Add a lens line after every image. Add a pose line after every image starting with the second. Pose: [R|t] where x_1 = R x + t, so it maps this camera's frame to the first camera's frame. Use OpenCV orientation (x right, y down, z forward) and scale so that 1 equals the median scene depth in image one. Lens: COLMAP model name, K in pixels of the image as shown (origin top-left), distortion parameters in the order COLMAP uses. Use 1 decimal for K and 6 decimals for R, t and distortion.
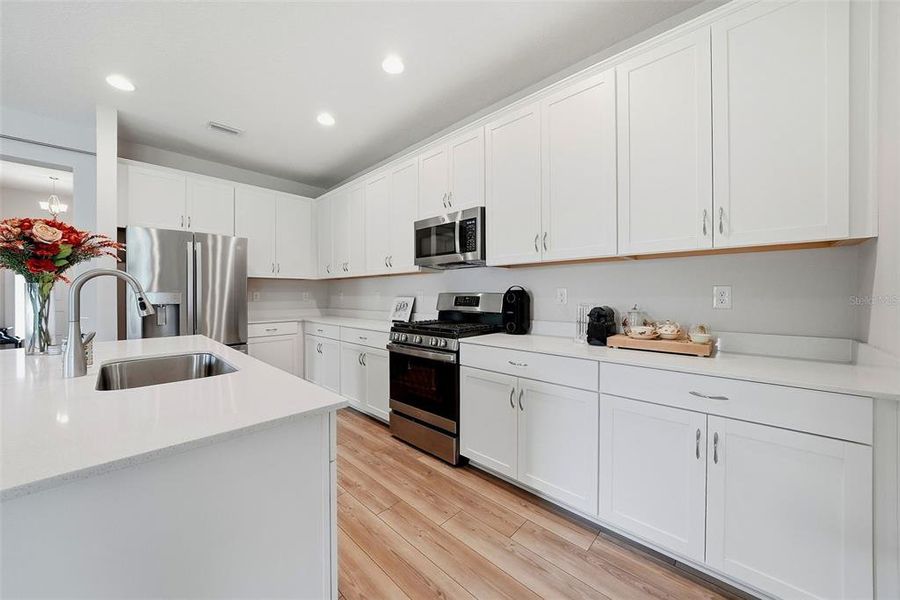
lens RADIAL K [[321.5, 0, 442.4], [0, 321.5, 296.4], [0, 0, 1]] dist [-0.006381, 0.000084]
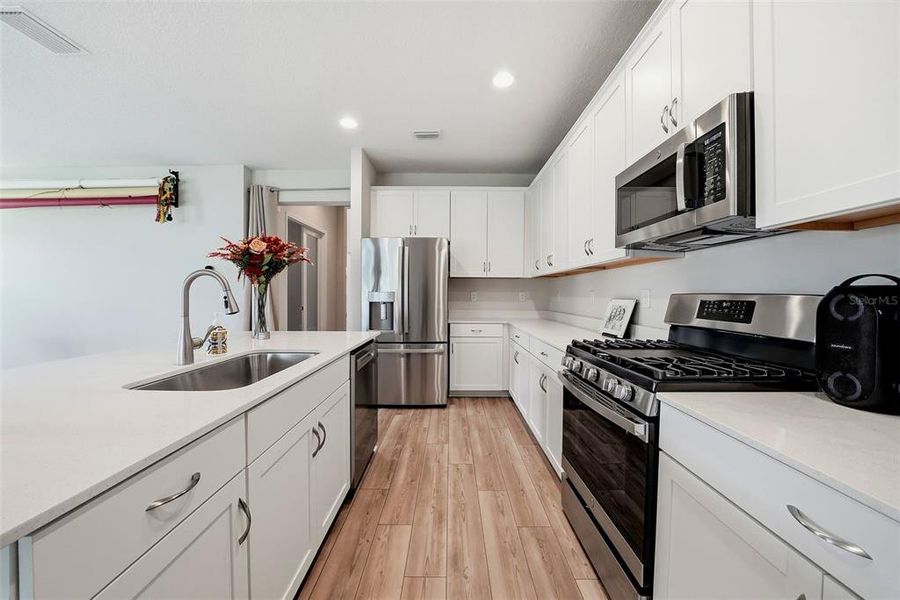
lens RADIAL K [[321.5, 0, 442.4], [0, 321.5, 296.4], [0, 0, 1]] dist [-0.006381, 0.000084]
pose [[0.693405, 0.011378, -0.720458, 0.142919], [-0.011823, 0.999920, 0.004412, -0.003501], [0.720451, 0.005458, 0.693484, 0.380820]]
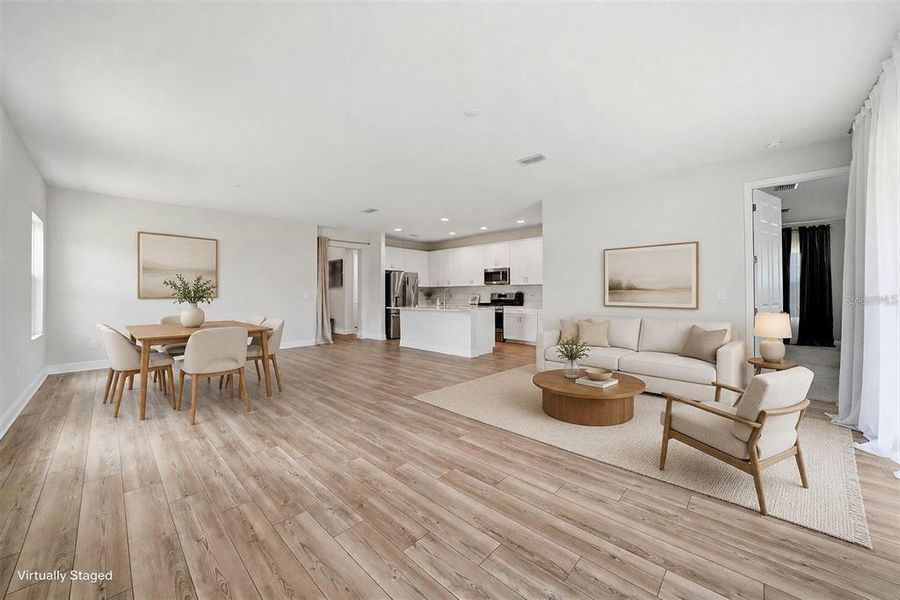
lens RADIAL K [[321.5, 0, 442.4], [0, 321.5, 296.4], [0, 0, 1]] dist [-0.006381, 0.000084]
pose [[0.999938, -0.001568, 0.011059, -0.570700], [0.001596, 0.999996, -0.002493, 0.028198], [-0.011055, 0.002510, 0.999936, -2.205434]]
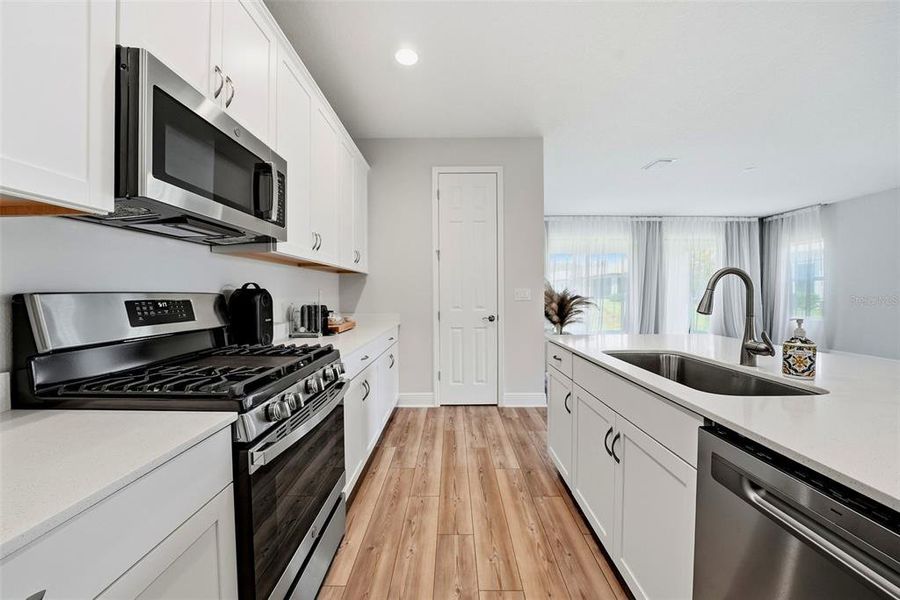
lens RADIAL K [[334.6, 0, 440.5], [0, 334.6, 297.2], [0, 0, 1]] dist [-0.025704, 0.000032]
pose [[-0.685692, 0.002040, 0.727889, -0.551120], [0.012690, 0.999878, 0.009152, -0.003690], [-0.727781, 0.015512, -0.685634, 1.131554]]
